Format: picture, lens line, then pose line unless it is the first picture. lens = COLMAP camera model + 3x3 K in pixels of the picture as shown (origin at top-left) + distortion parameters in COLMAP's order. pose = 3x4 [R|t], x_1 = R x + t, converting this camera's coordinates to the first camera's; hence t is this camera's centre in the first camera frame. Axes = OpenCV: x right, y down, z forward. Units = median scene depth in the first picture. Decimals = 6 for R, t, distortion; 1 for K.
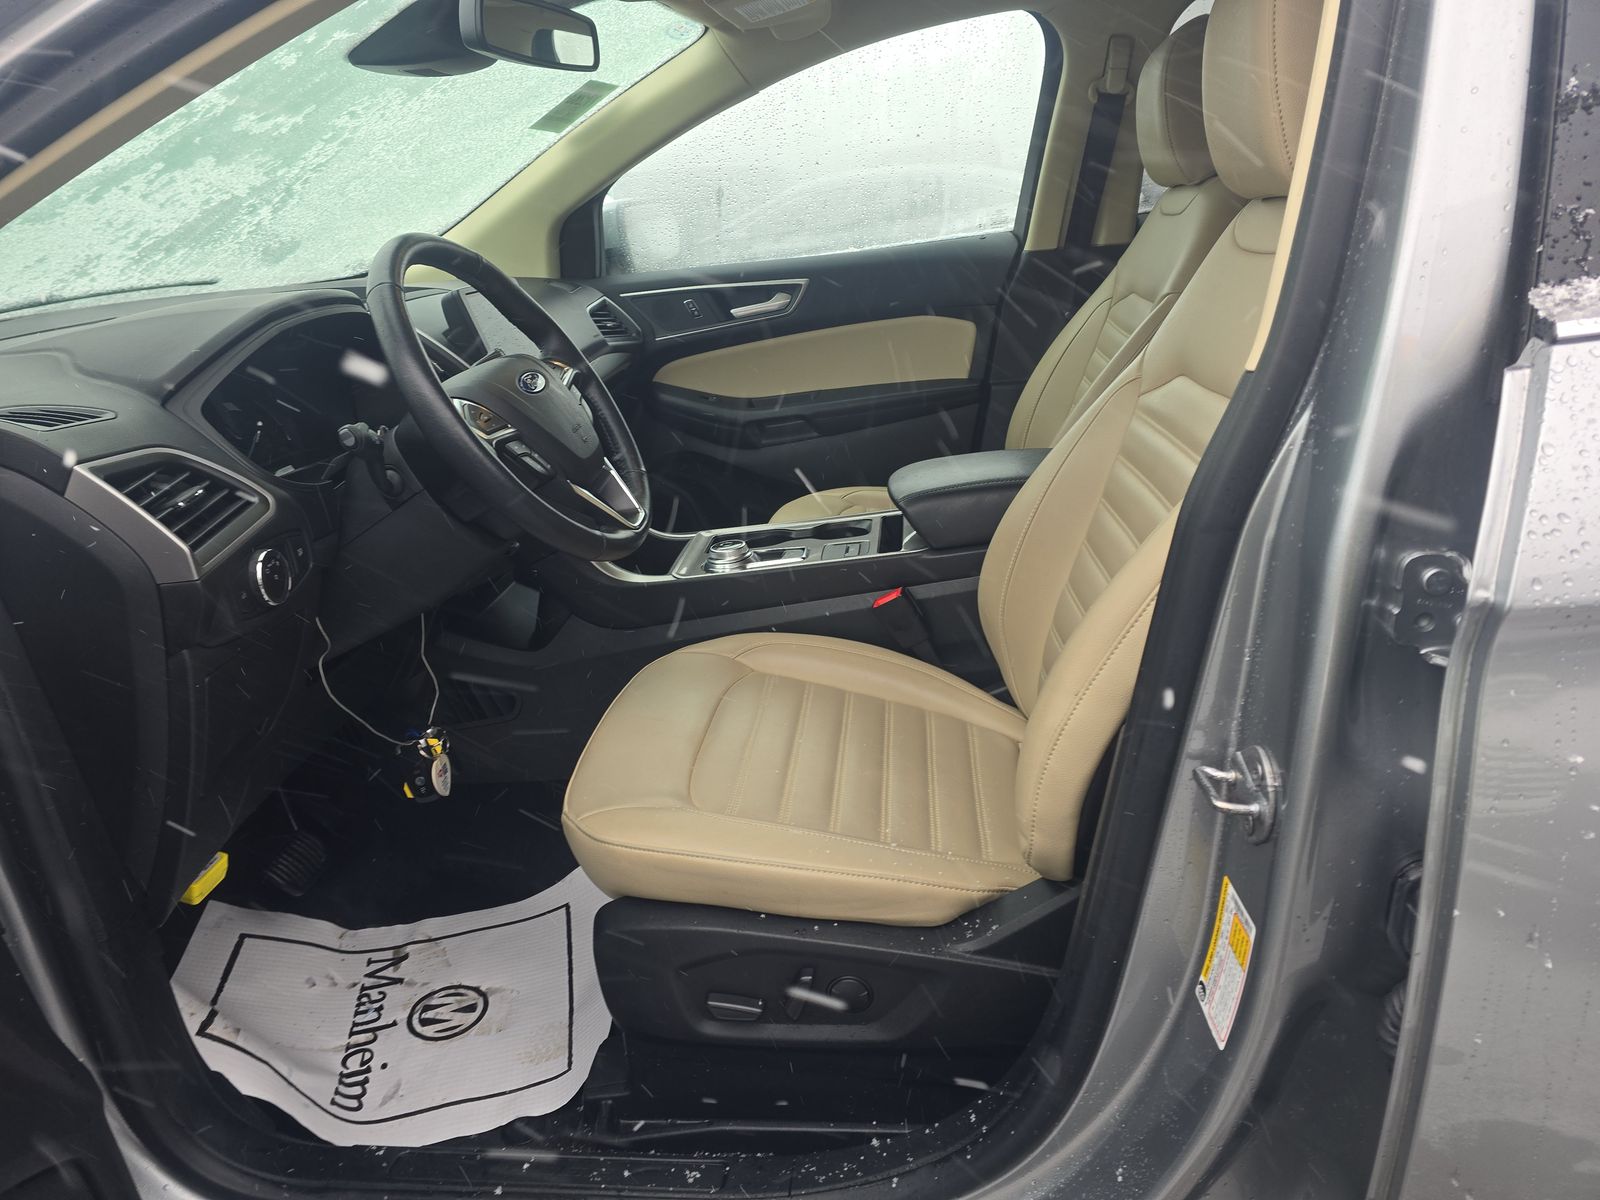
lens RADIAL K [[1077.0, 0, 805.5], [0, 1077.0, 600.9], [0, 0, 1]] dist [0.030826, -0.002949]
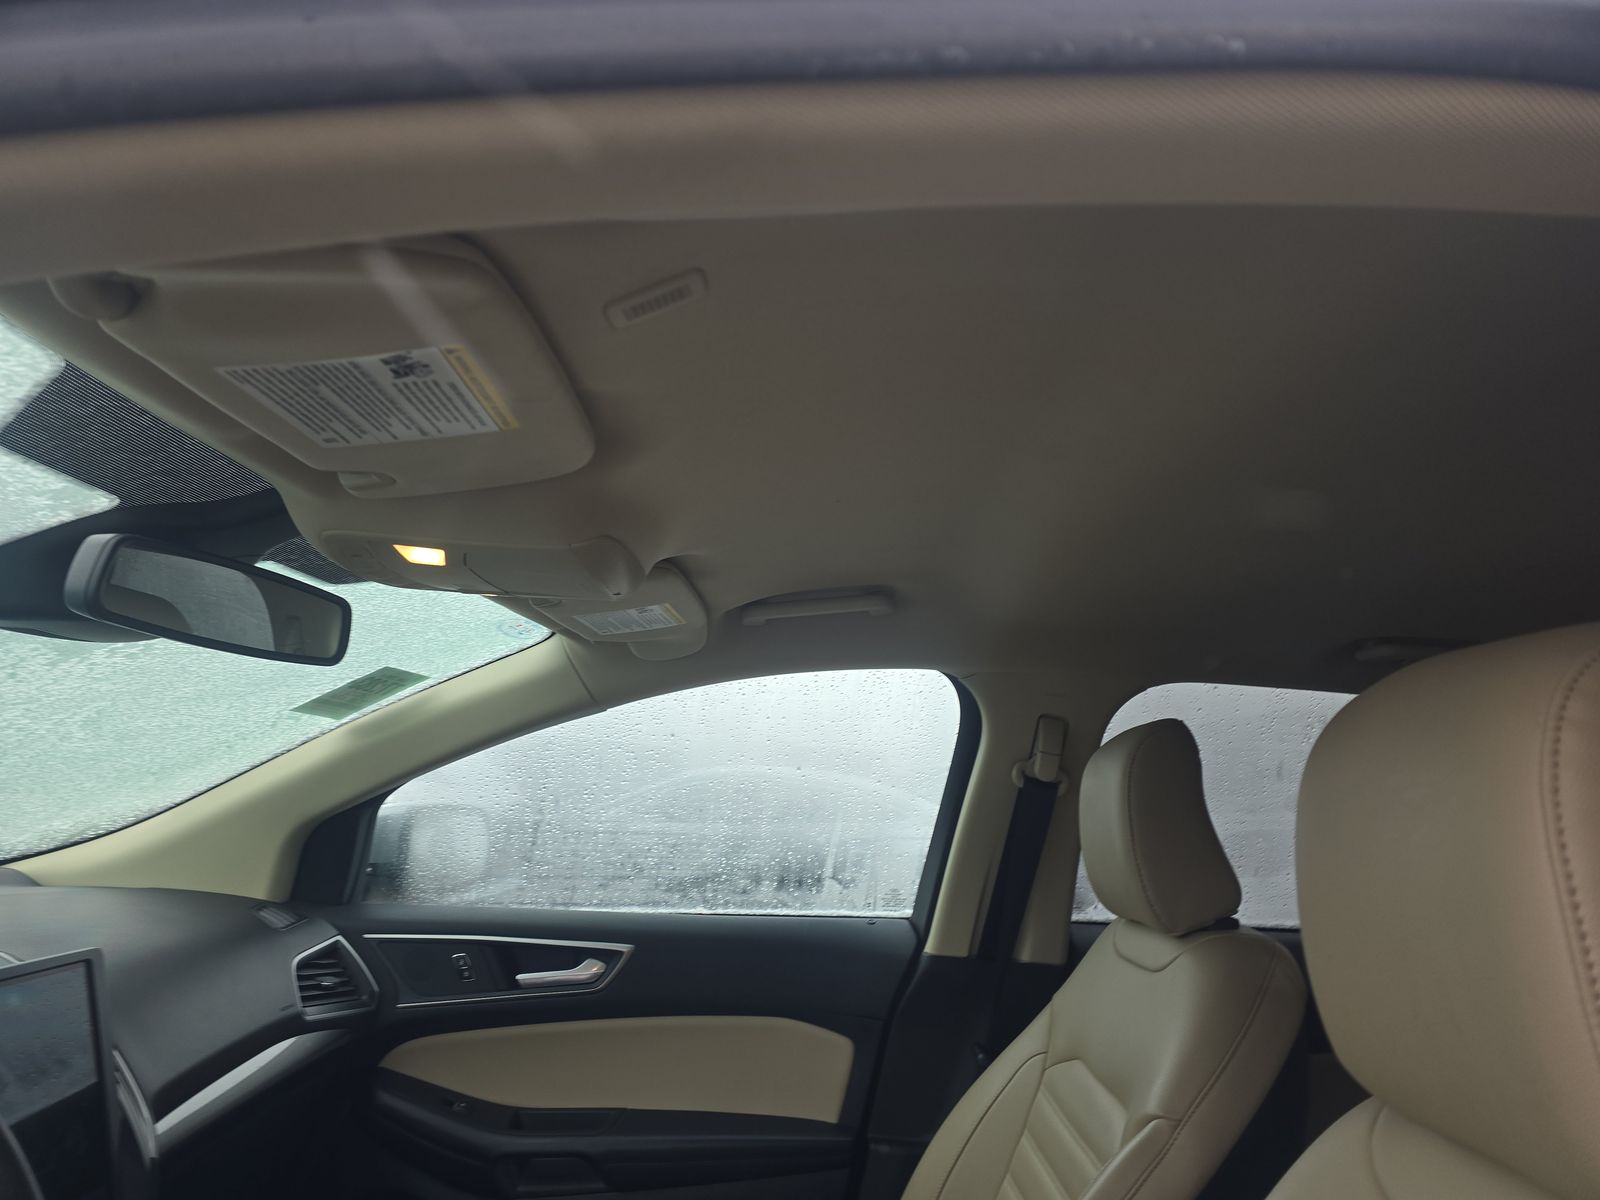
lens RADIAL K [[1077.0, 0, 805.5], [0, 1077.0, 600.9], [0, 0, 1]] dist [0.030826, -0.002949]
pose [[0.986416, 0.152823, 0.060229, 0.039406], [-0.102413, 0.858840, -0.501902, -0.149339], [-0.128430, 0.488916, 0.862825, 0.249689]]
